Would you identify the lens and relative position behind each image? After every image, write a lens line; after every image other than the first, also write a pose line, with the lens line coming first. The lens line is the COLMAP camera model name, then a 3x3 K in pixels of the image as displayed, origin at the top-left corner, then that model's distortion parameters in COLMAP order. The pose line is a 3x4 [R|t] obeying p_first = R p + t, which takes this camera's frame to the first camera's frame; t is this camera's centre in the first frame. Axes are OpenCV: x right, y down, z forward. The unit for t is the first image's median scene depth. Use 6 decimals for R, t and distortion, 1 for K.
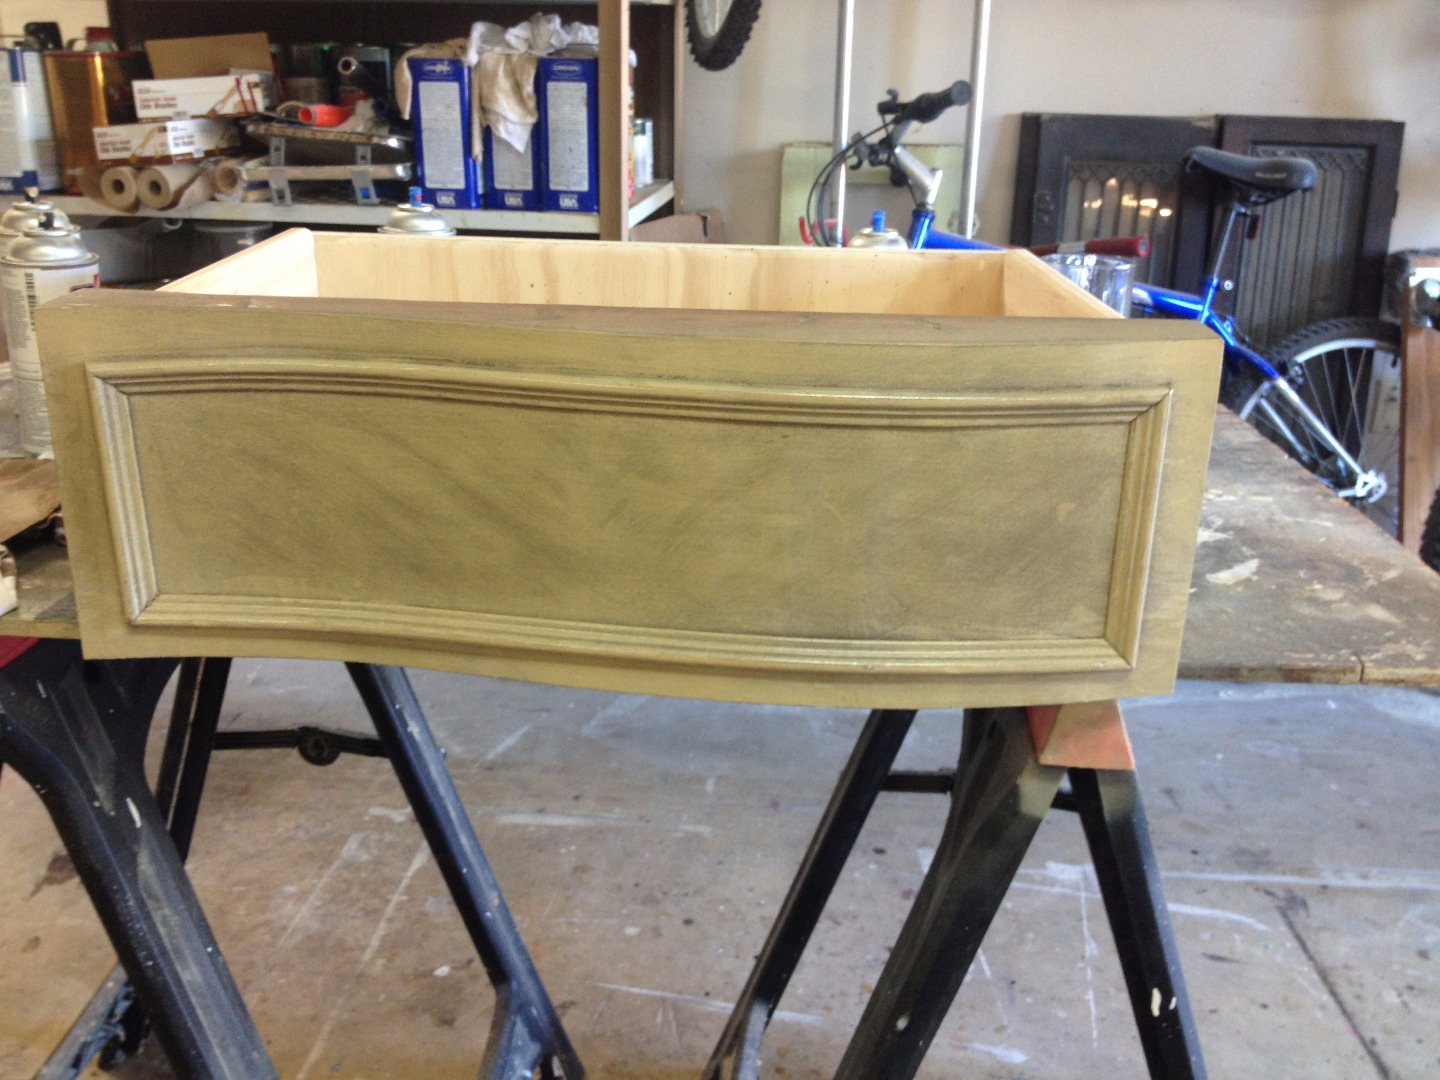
lens RADIAL K [[1353.1, 0, 720.4], [0, 1353.1, 545.1], [0, 0, 1]] dist [0.000729, 0.000000]
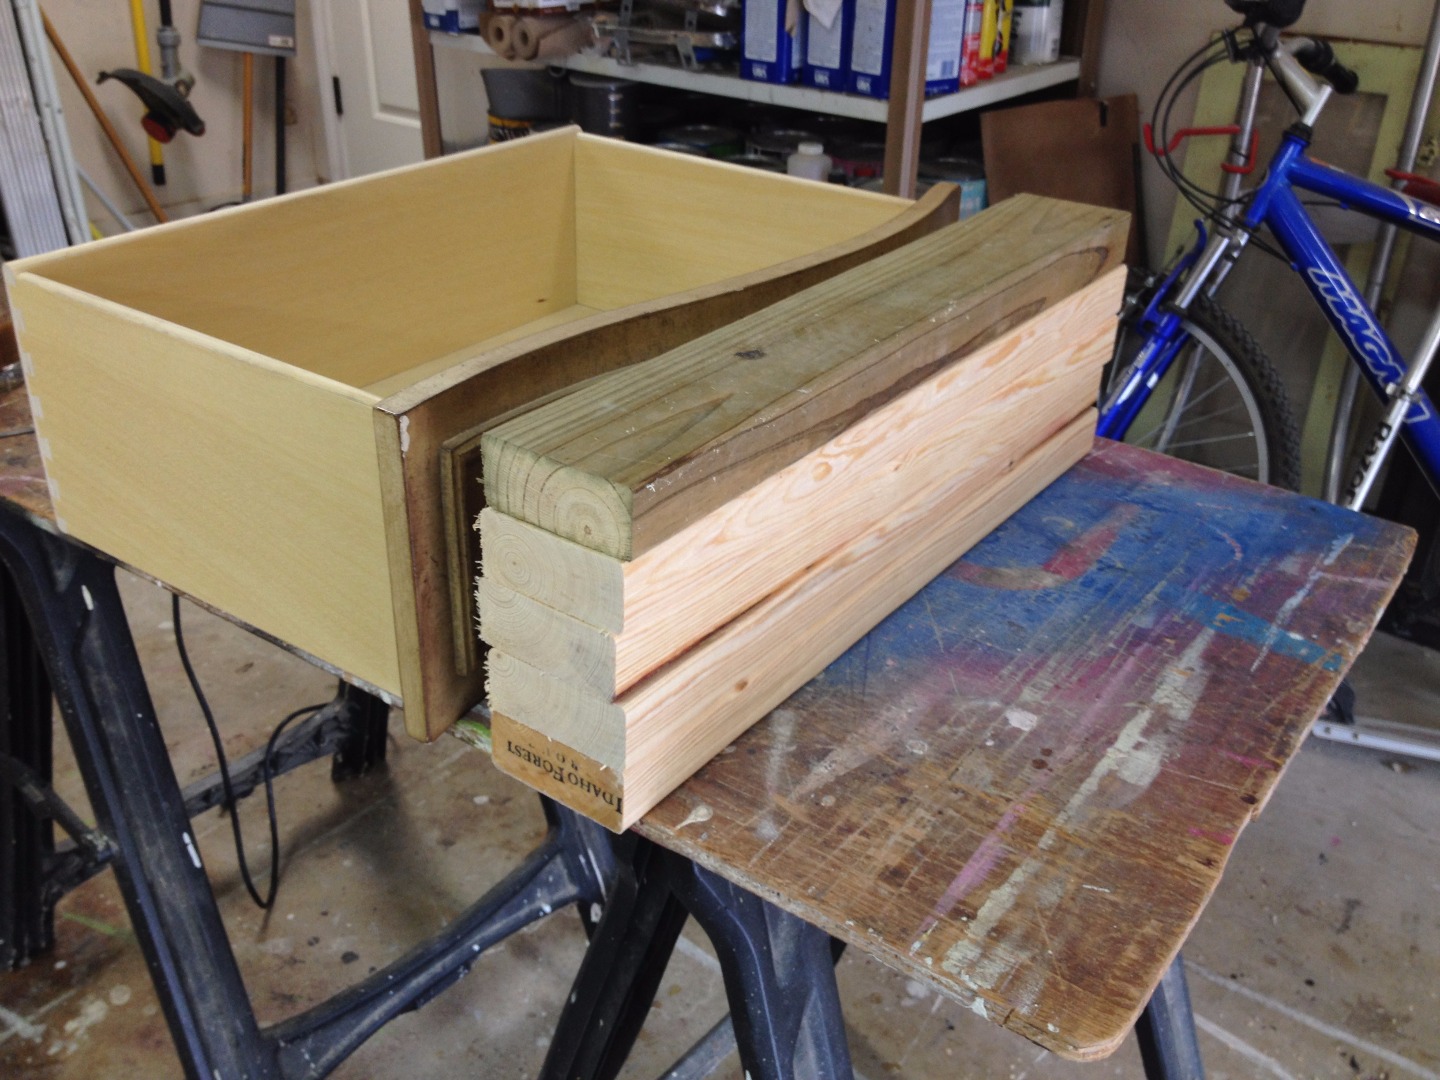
lens RADIAL K [[1353.1, 0, 743.8], [0, 1353.1, 529.0], [0, 0, 1]] dist [0.000729, 0.000000]
pose [[0.844491, 0.247505, -0.474949, 0.344741], [-0.190051, 0.967586, 0.166305, -0.095840], [0.500716, -0.050178, 0.864156, 0.126647]]
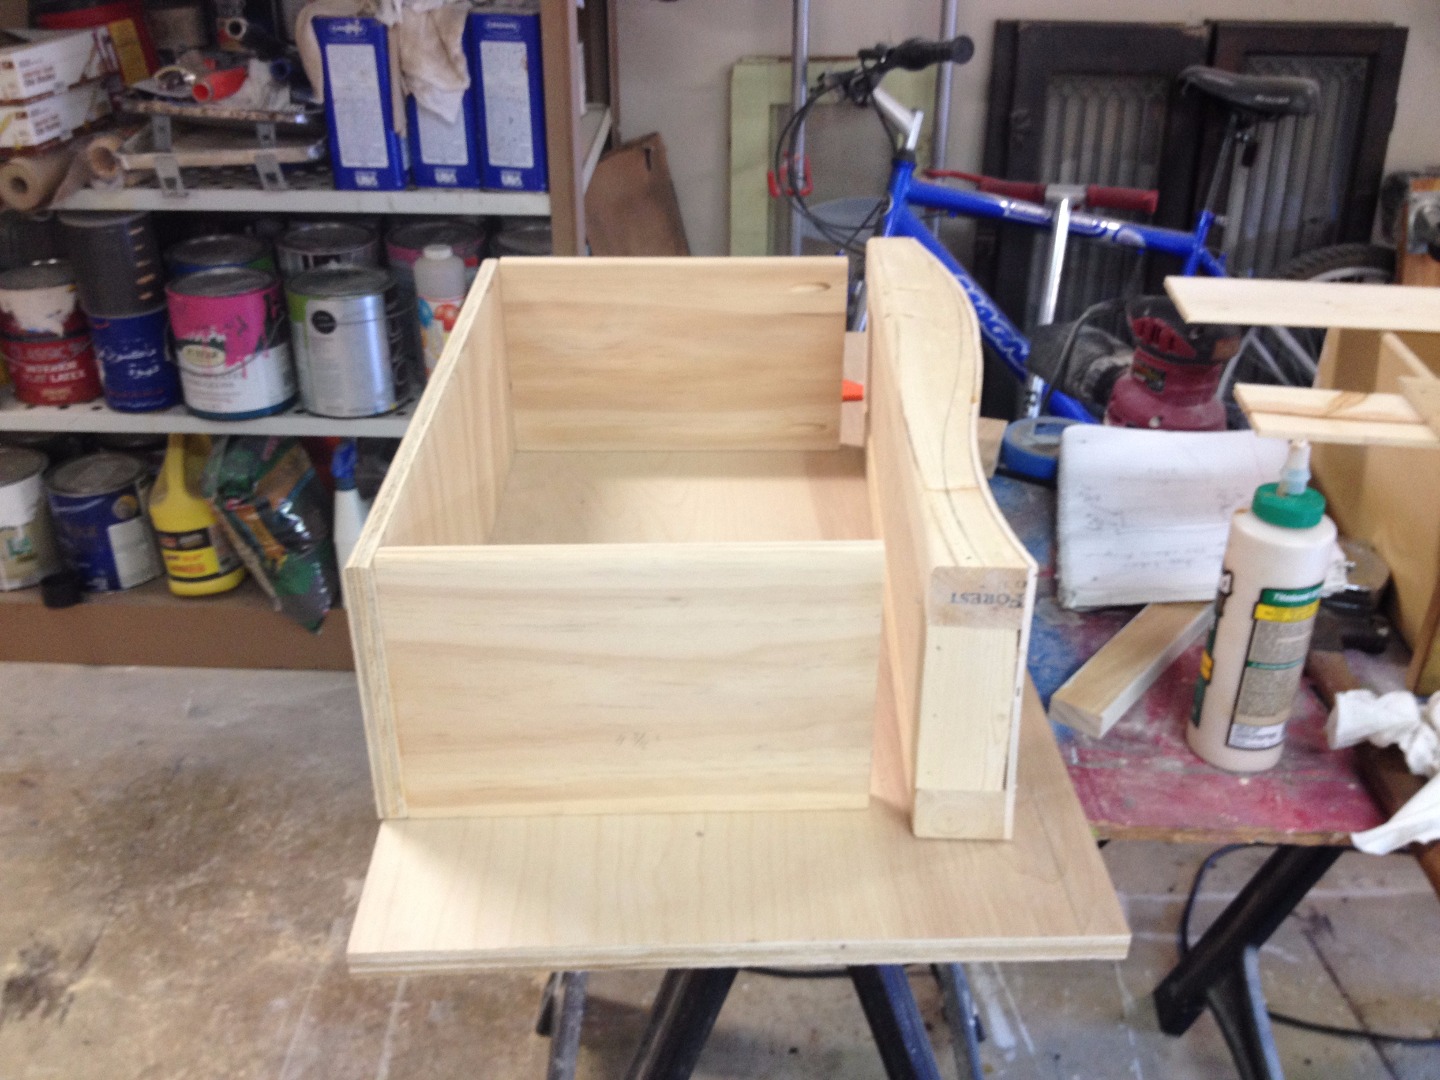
lens RADIAL K [[1353.1, 0, 716.4], [0, 1353.1, 531.8], [0, 0, 1]] dist [0.000729, 0.000000]
pose [[0.995215, -0.056784, 0.079519, -0.063505], [0.043403, 0.986016, 0.160902, -0.165747], [-0.087543, -0.156681, 0.983762, 0.097317]]
